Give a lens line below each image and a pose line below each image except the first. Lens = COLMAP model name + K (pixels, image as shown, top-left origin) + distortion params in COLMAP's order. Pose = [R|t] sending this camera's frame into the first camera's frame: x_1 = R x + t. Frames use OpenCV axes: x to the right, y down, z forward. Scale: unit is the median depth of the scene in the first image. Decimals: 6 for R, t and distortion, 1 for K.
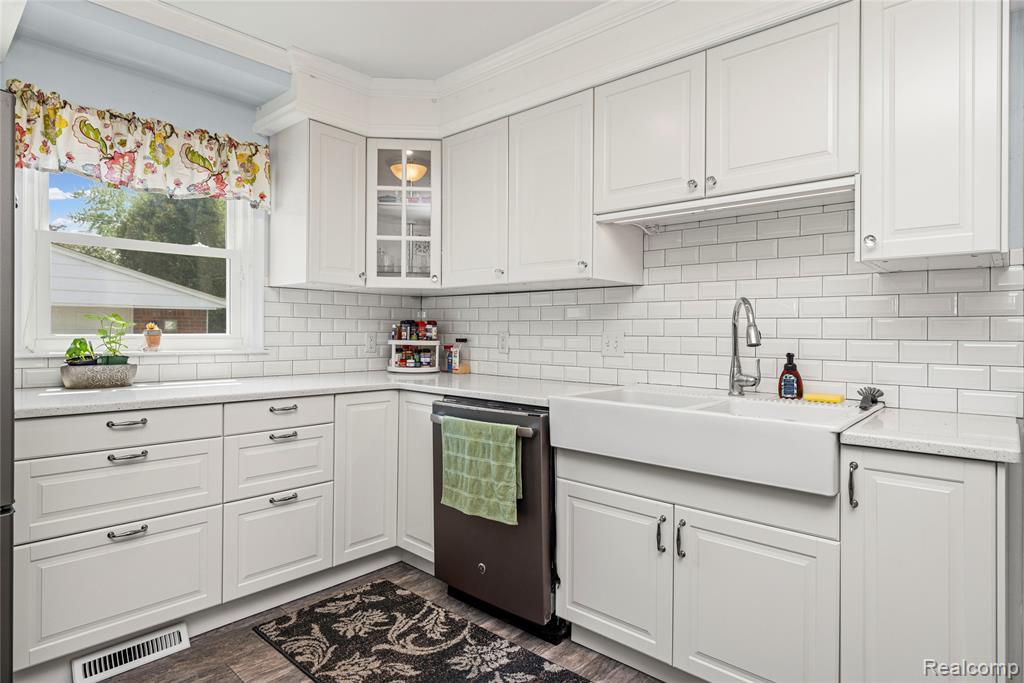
lens RADIAL K [[557.5, 0, 509.7], [0, 557.5, 335.7], [0, 0, 1]] dist [0.003867, -0.000233]
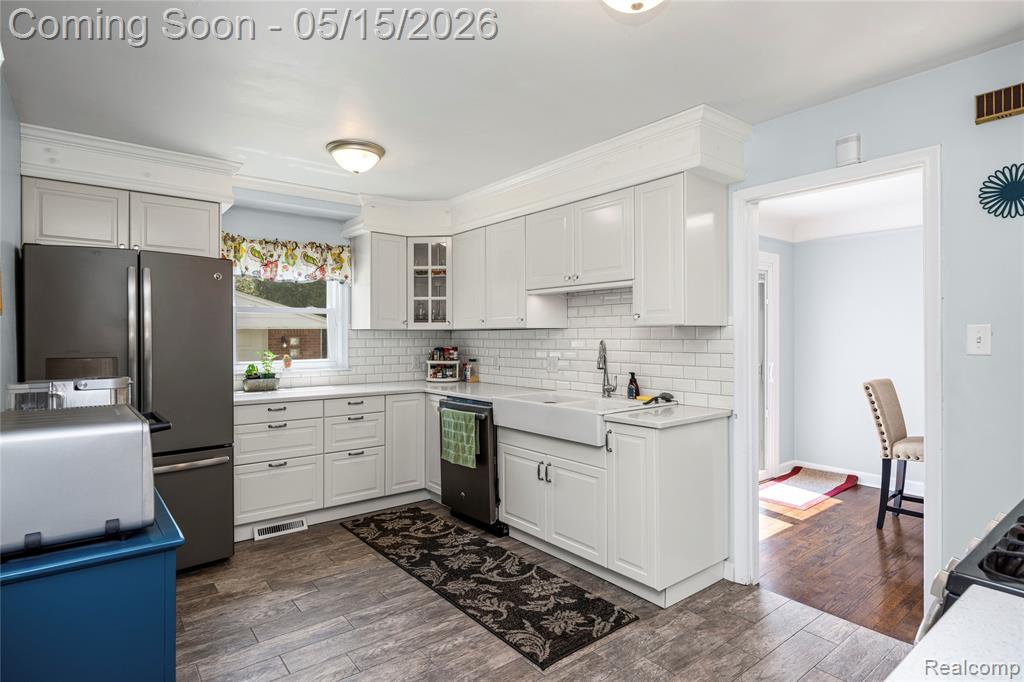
lens RADIAL K [[526.5, 0, 512.0], [0, 526.5, 341.0], [0, 0, 1]] dist [0.004114, 0.000395]
pose [[0.987676, -0.010347, -0.156167, 0.362228], [0.010100, 0.999946, -0.002374, -0.059305], [0.156183, 0.000767, 0.987728, -0.598726]]
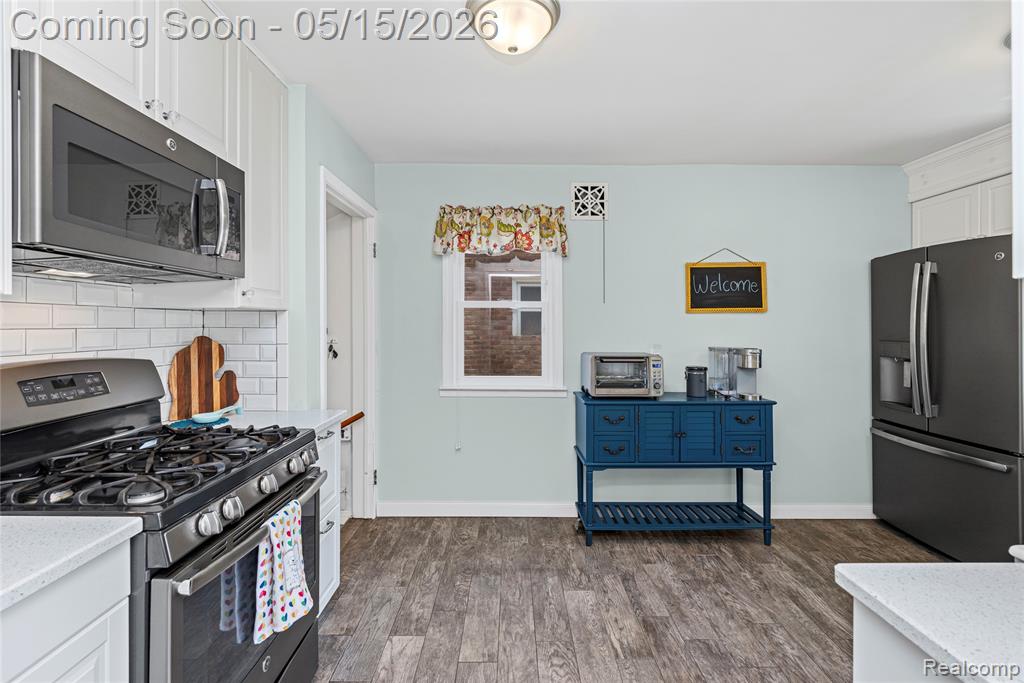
lens RADIAL K [[456.3, 0, 511.2], [0, 456.3, 320.7], [0, 0, 1]] dist [0.001815, -0.000030]
pose [[-0.738779, -0.017079, -0.673732, 0.903594], [-0.014611, 0.999850, -0.009325, -0.063389], [0.673790, 0.002954, -0.738917, 0.630051]]
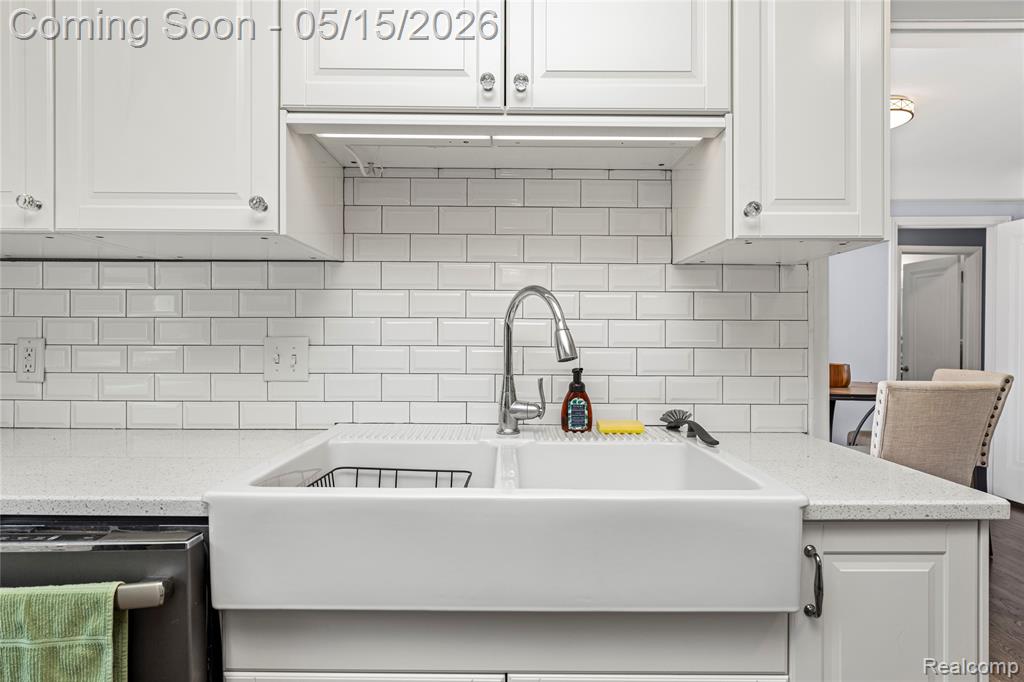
lens RADIAL K [[562.9, 0, 512.0], [0, 562.9, 341.0], [0, 0, 1]] dist [-0.001616, -0.000543]
pose [[0.745440, -0.008784, 0.666515, -0.036552], [0.006404, 0.999961, 0.006016, -0.007359], [-0.666542, -0.000216, 0.745467, 0.479168]]
